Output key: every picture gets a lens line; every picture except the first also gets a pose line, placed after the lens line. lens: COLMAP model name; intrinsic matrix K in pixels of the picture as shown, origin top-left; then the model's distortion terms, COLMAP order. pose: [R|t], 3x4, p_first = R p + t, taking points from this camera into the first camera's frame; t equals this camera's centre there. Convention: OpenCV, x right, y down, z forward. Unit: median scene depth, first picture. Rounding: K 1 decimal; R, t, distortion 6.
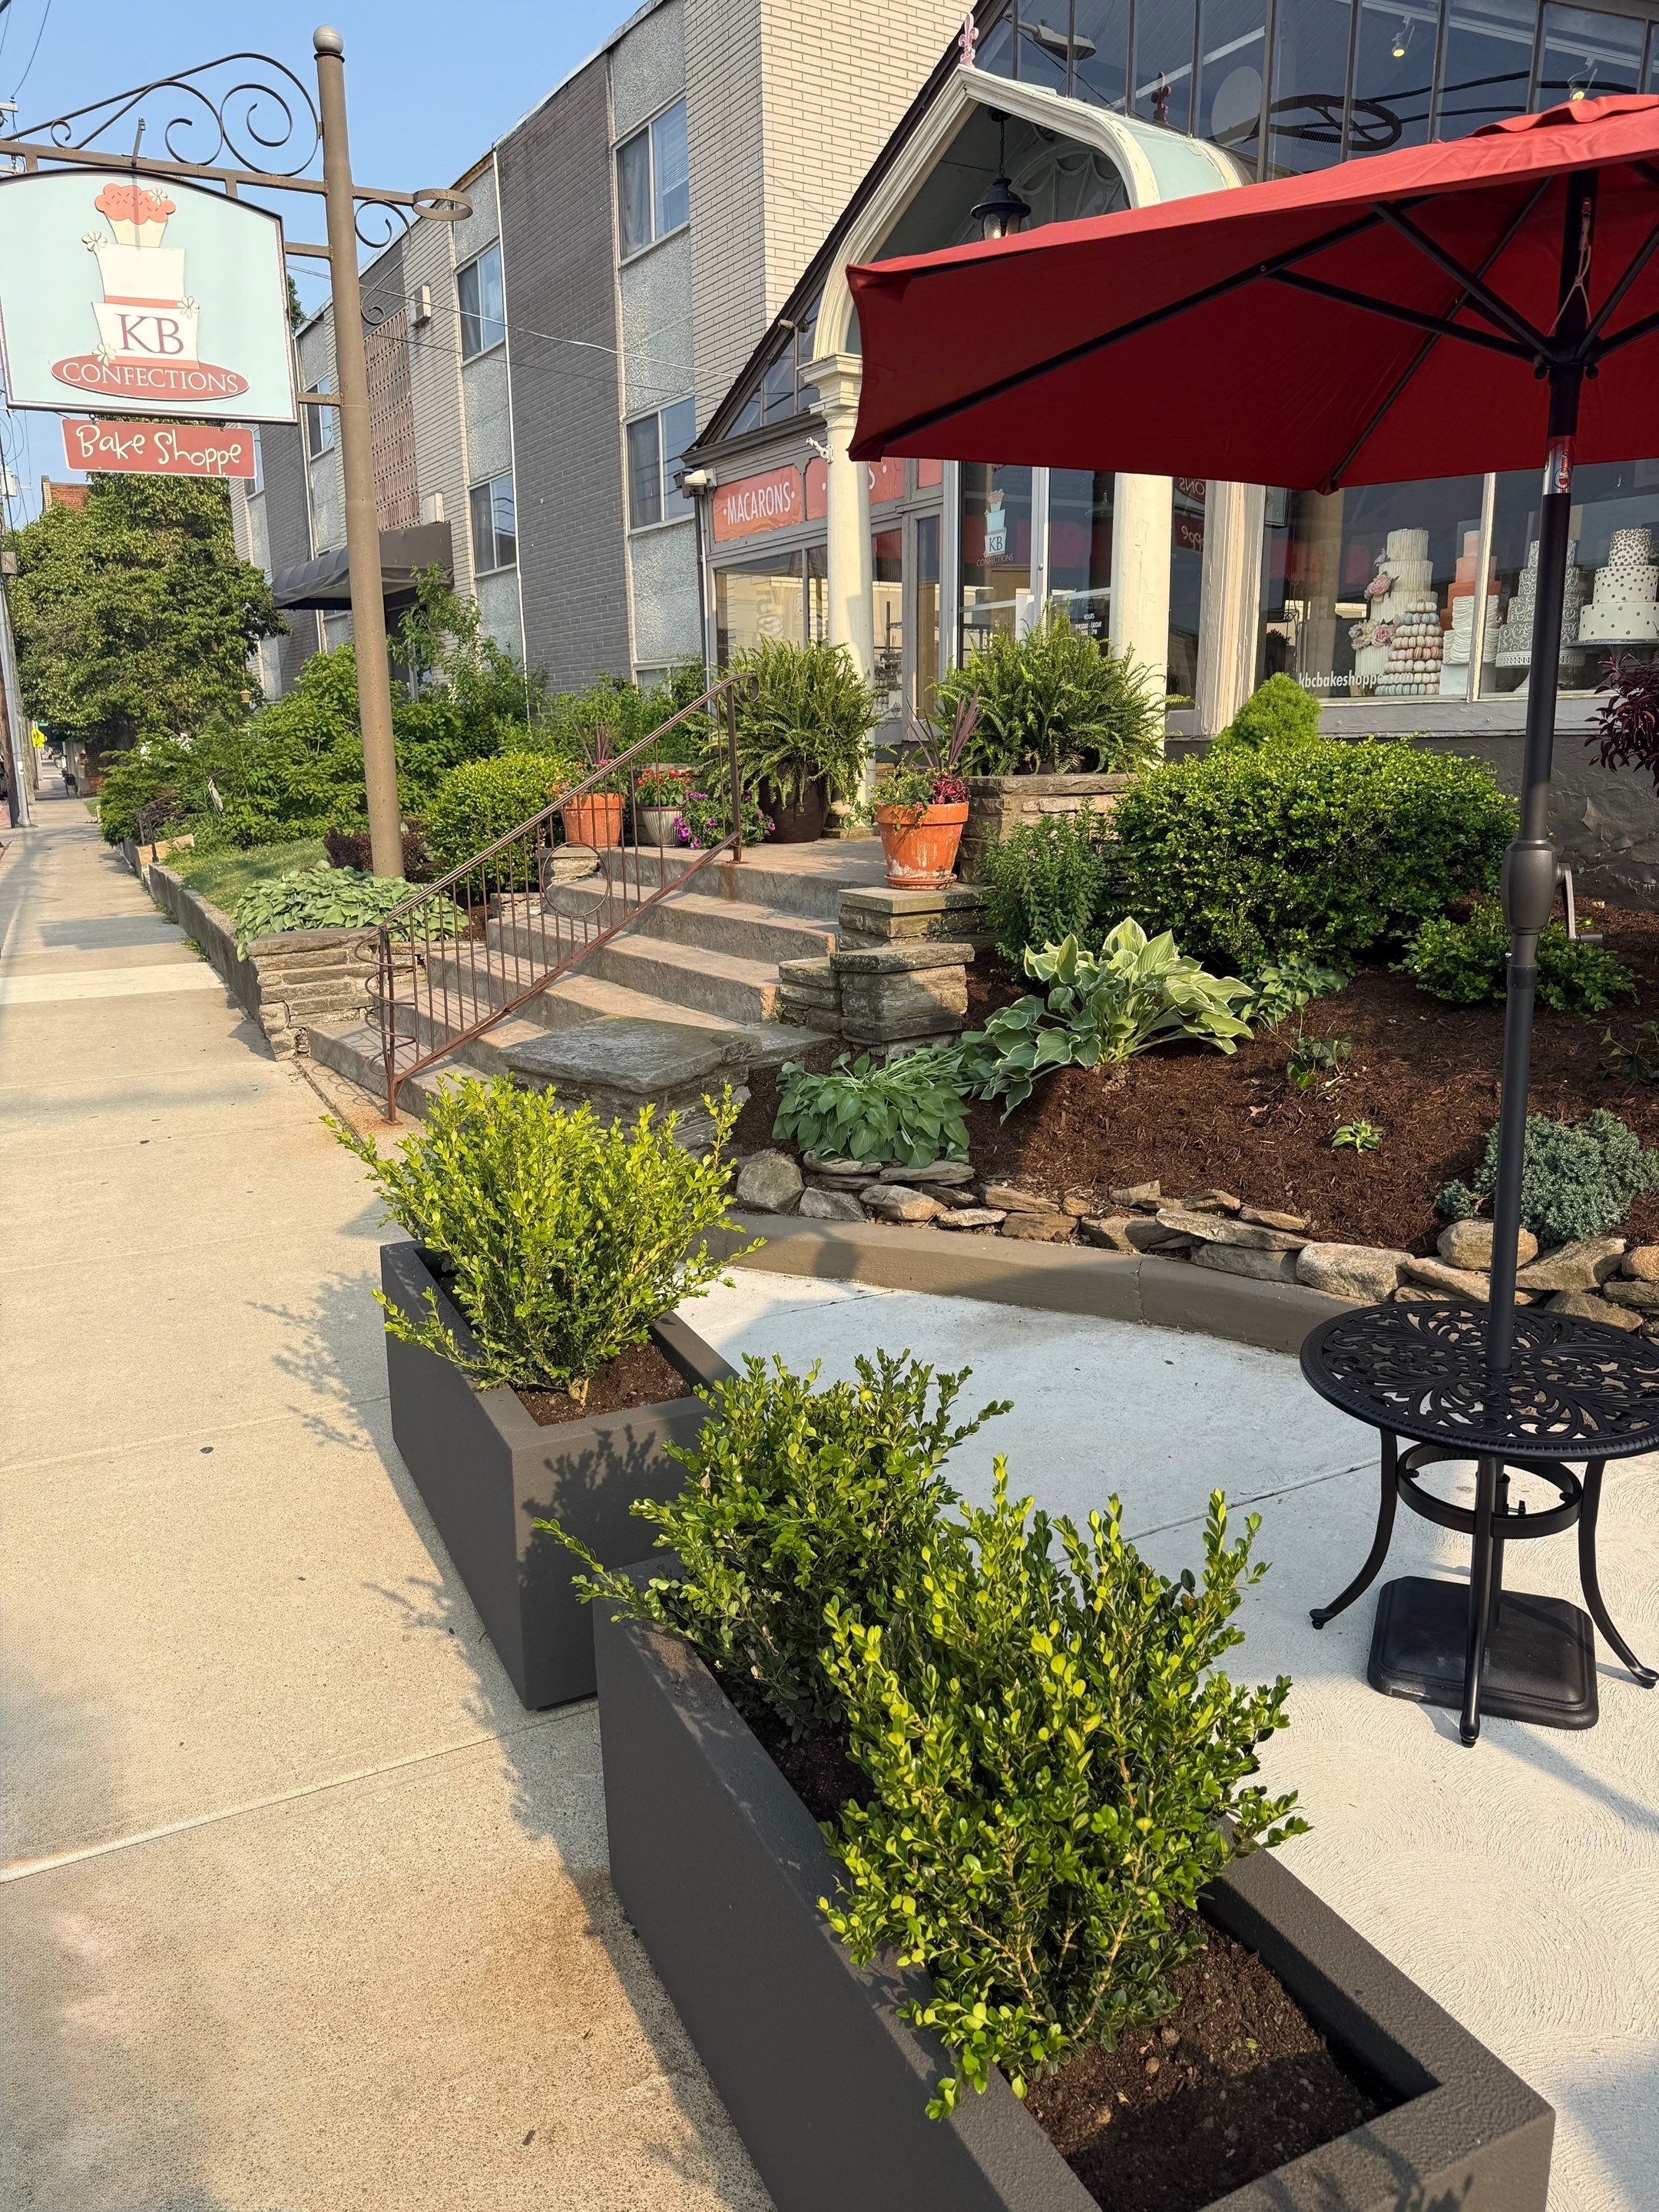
lens RADIAL K [[1550.0, 0, 836.2], [0, 1550.0, 1087.4], [0, 0, 1]] dist [0.093460, -0.119372]
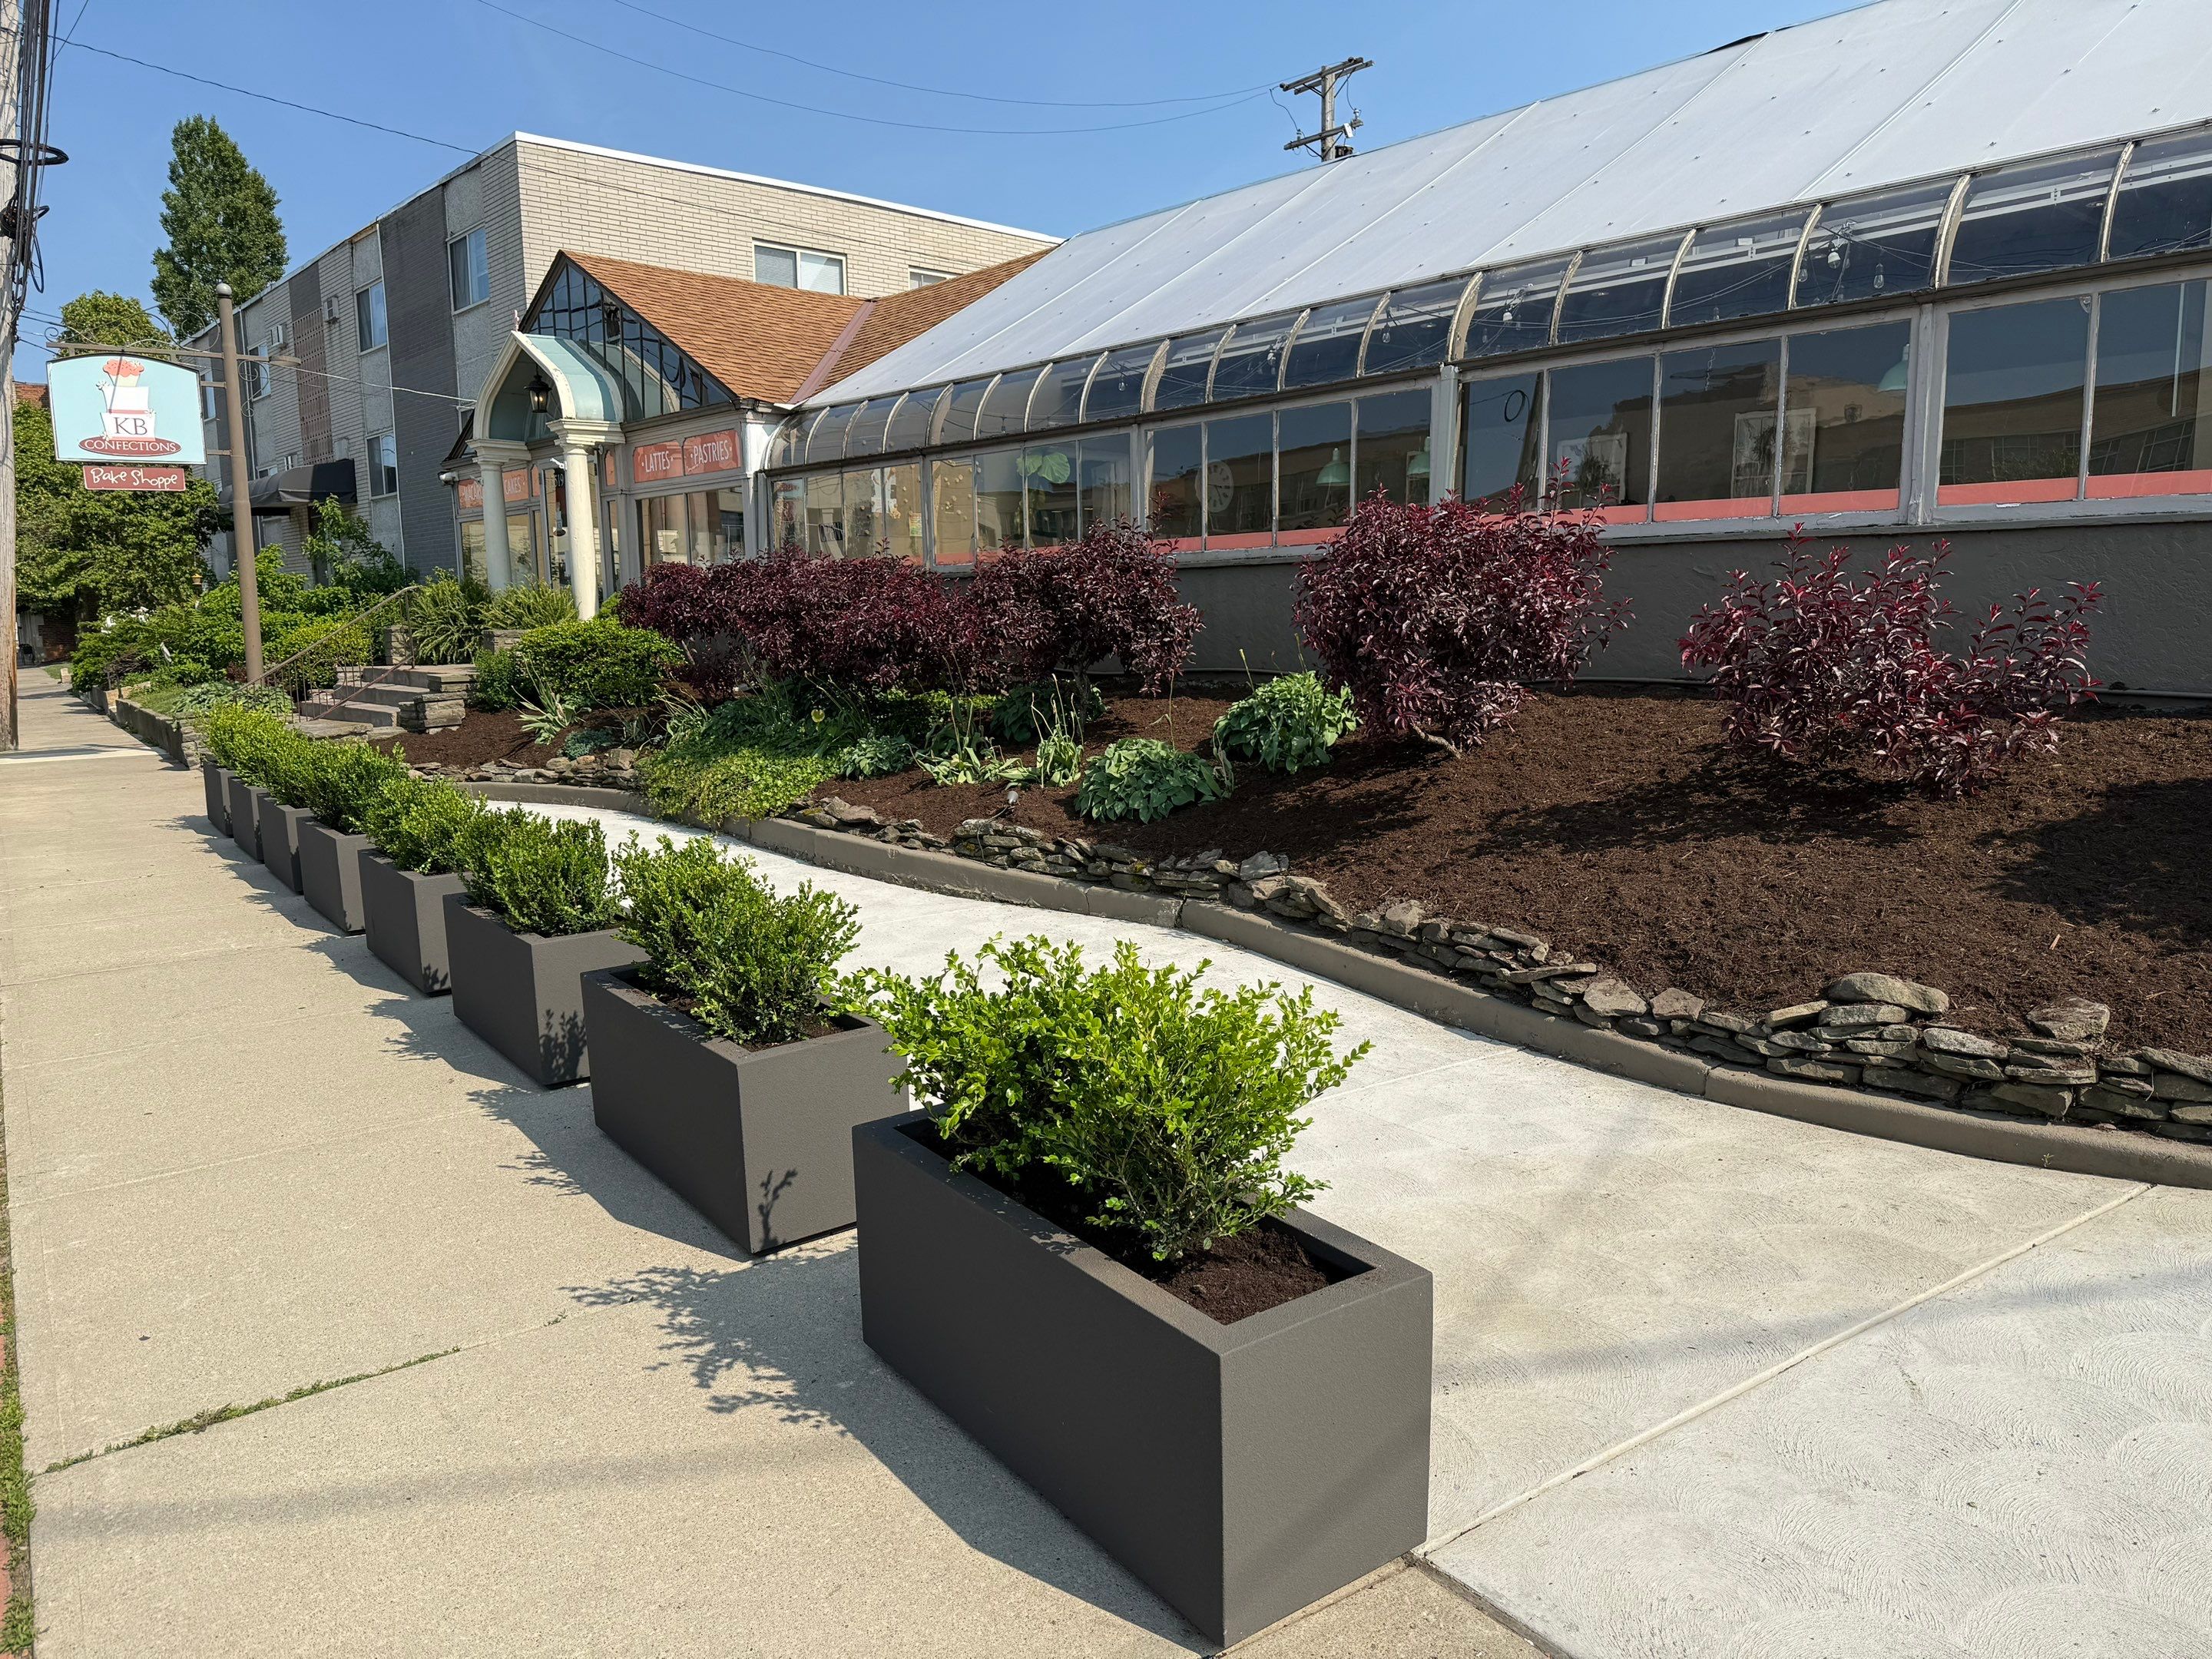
lens RADIAL K [[1560.1, 0, 1117.3], [0, 1560.1, 831.6], [0, 0, 1]] dist [0.098331, -0.129761]
pose [[0.987064, -0.022171, 0.158785, 0.374237], [0.034741, 0.996439, -0.076830, 0.194915], [-0.156516, 0.081352, 0.984319, -0.903726]]
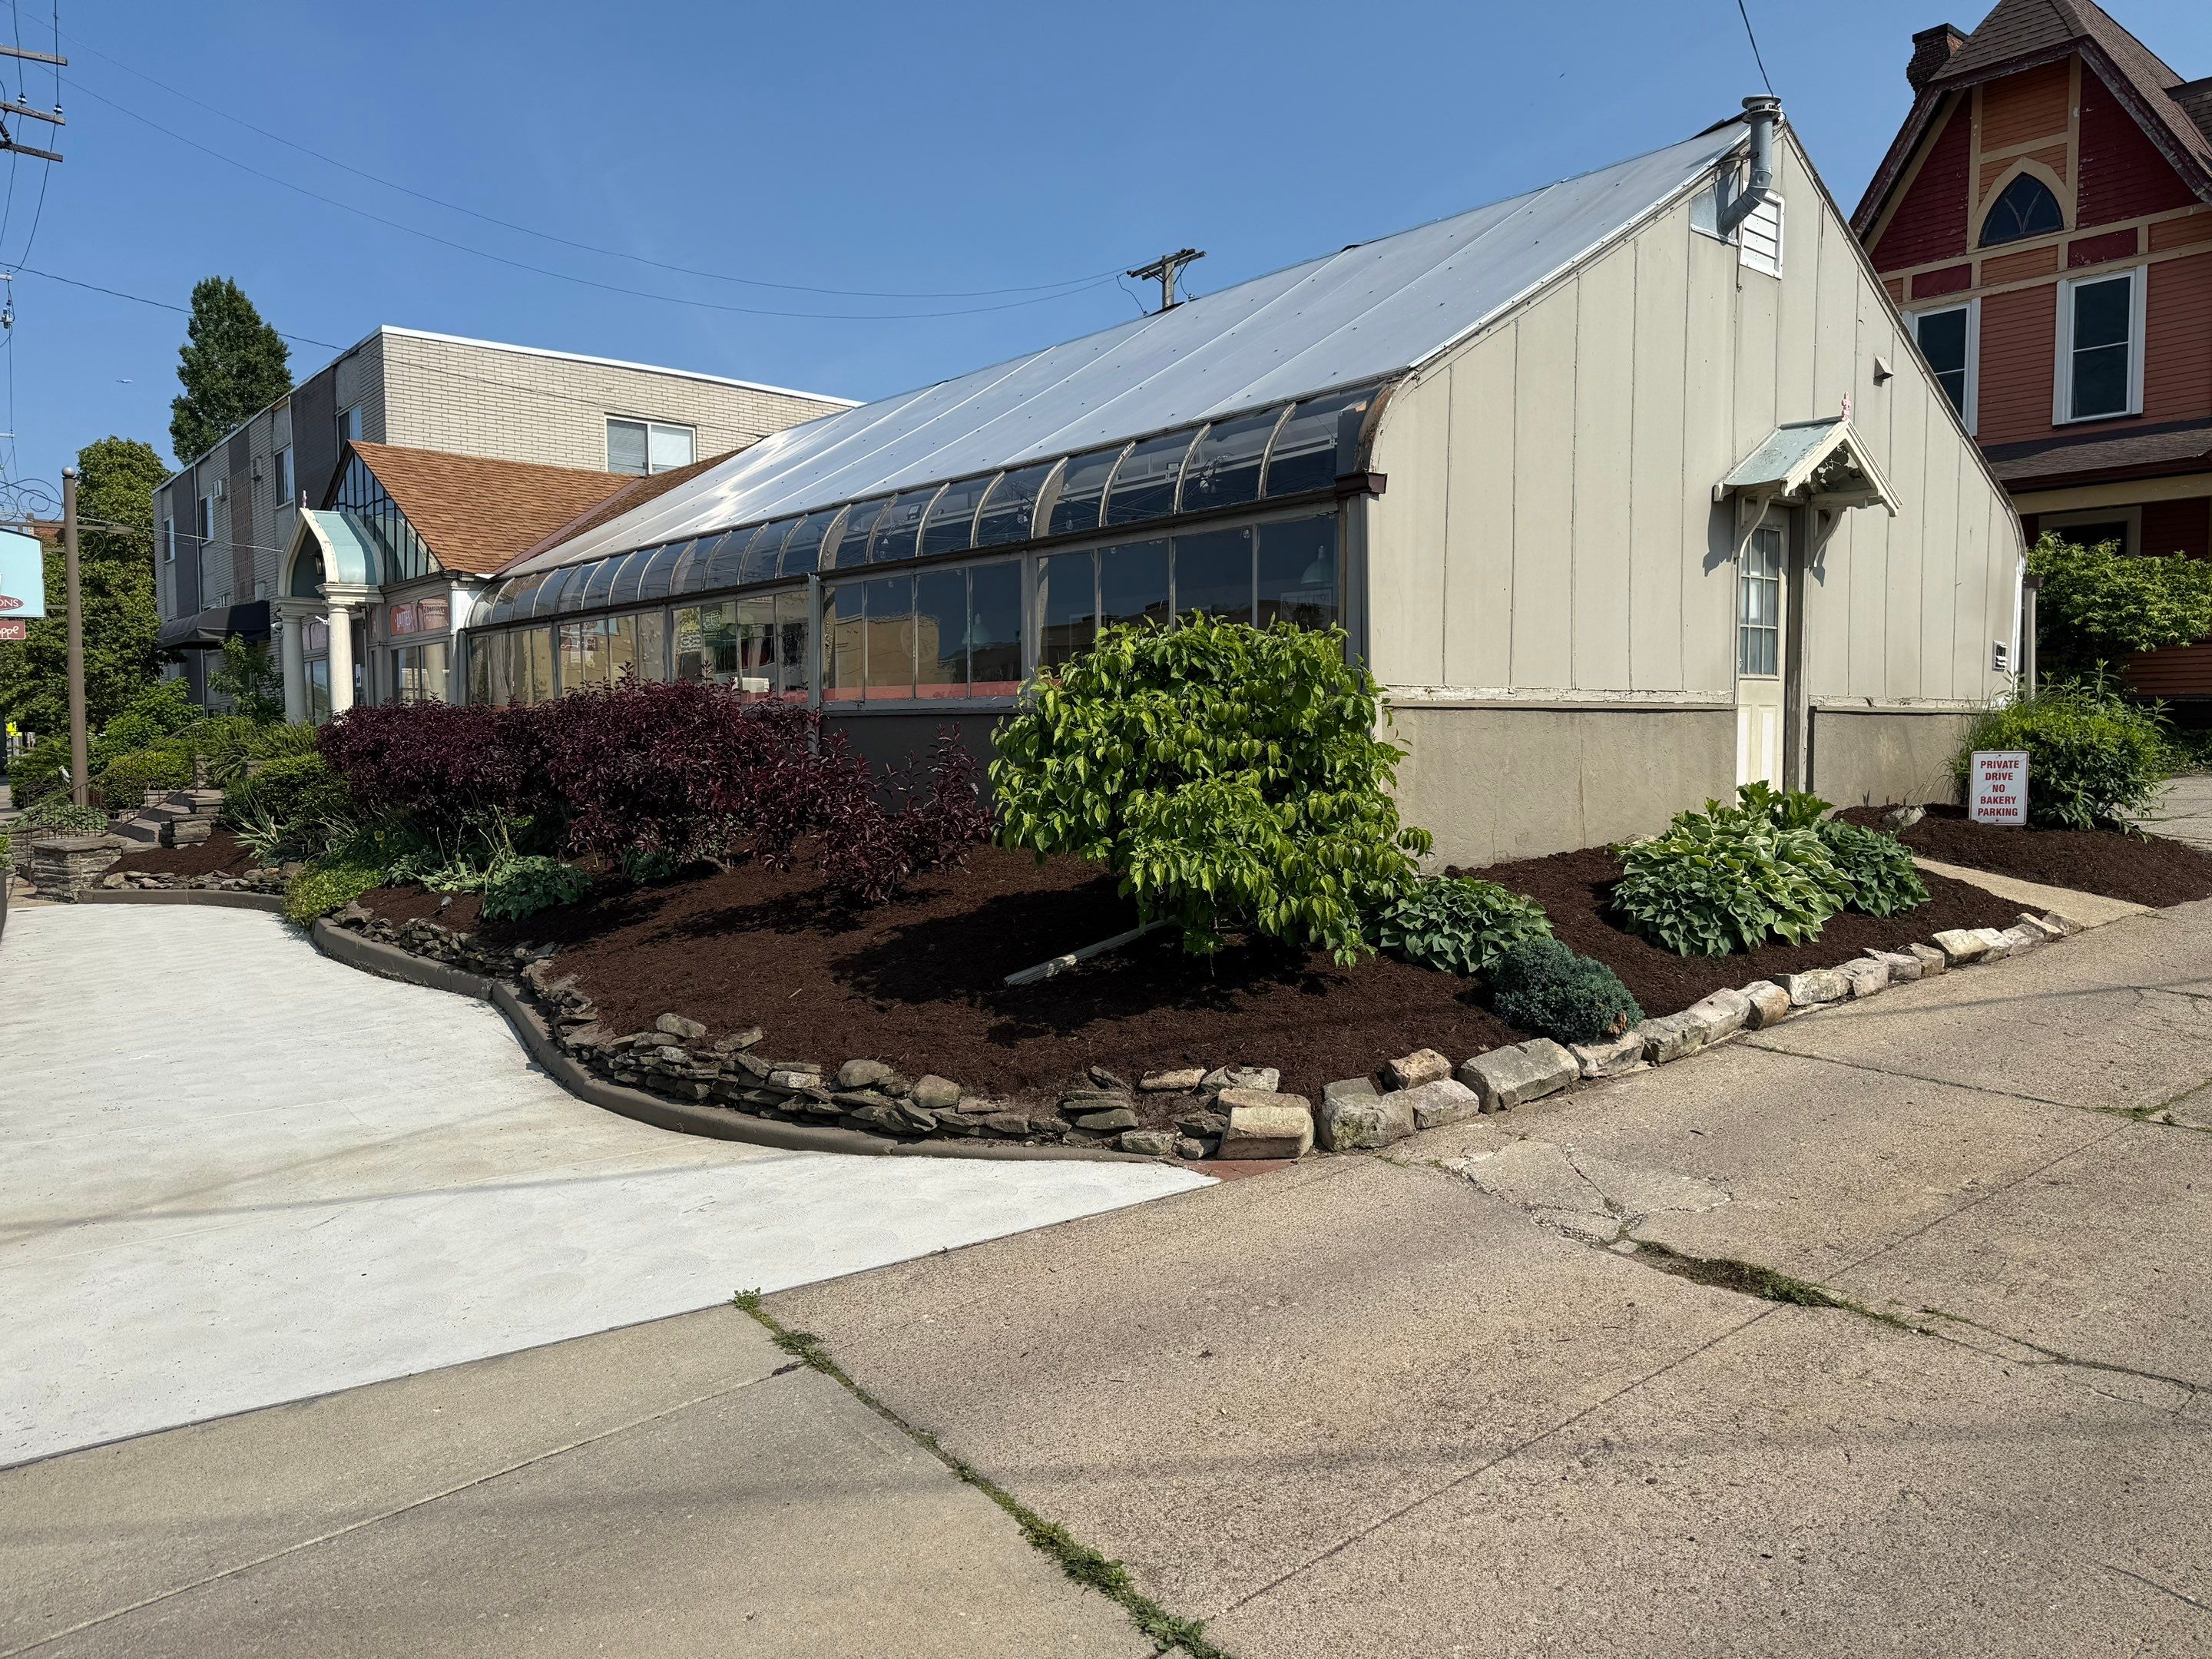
lens RADIAL K [[1580.8, 0, 1097.6], [0, 1580.8, 837.9], [0, 0, 1]] dist [0.072171, -0.071326]
pose [[0.992932, 0.002727, 0.118655, 0.734932], [0.015532, 0.988153, -0.152681, 0.237621], [-0.117665, 0.153445, 0.981127, -1.181670]]
